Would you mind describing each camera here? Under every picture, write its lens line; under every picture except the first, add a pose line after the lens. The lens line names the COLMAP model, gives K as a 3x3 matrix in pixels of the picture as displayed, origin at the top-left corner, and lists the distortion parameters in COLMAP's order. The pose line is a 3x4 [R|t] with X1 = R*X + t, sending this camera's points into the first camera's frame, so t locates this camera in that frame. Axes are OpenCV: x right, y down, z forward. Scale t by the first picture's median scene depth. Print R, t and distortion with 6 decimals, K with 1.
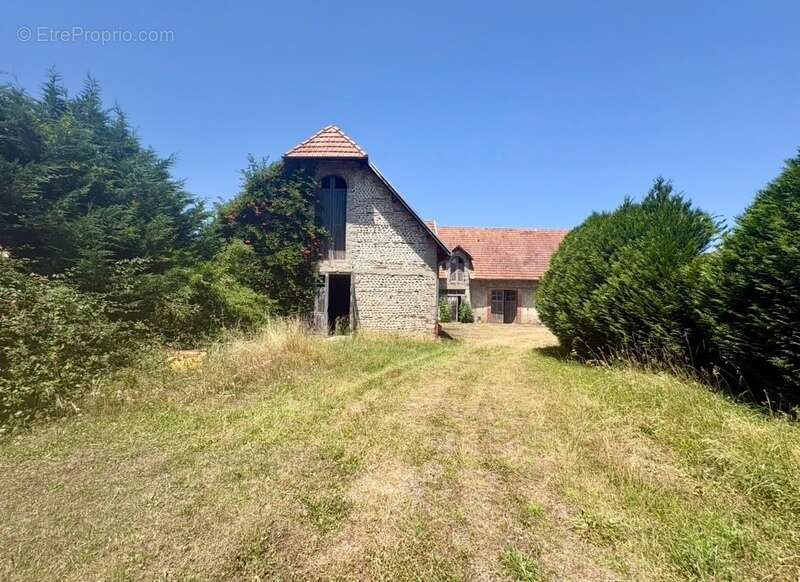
lens RADIAL K [[327.8, 0, 401.1], [0, 327.8, 300.6], [0, 0, 1]] dist [0.000915, -0.000096]
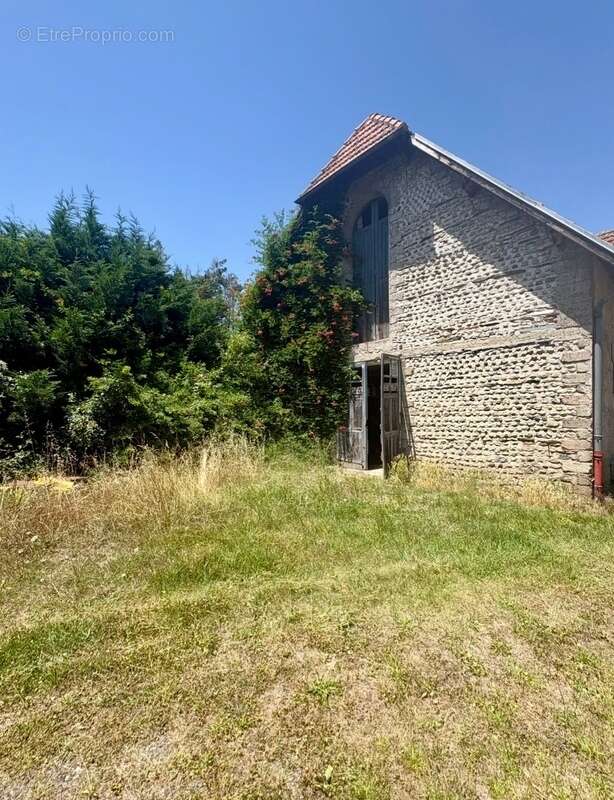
lens RADIAL K [[361.3, 0, 306.3], [0, 361.3, 413.4], [0, 0, 1]] dist [-0.001026, 0.000097]
pose [[0.677180, -0.016518, -0.735632, 0.191570], [0.018141, 0.999819, -0.005751, 0.010496], [0.735594, -0.009451, 0.677357, 0.467219]]
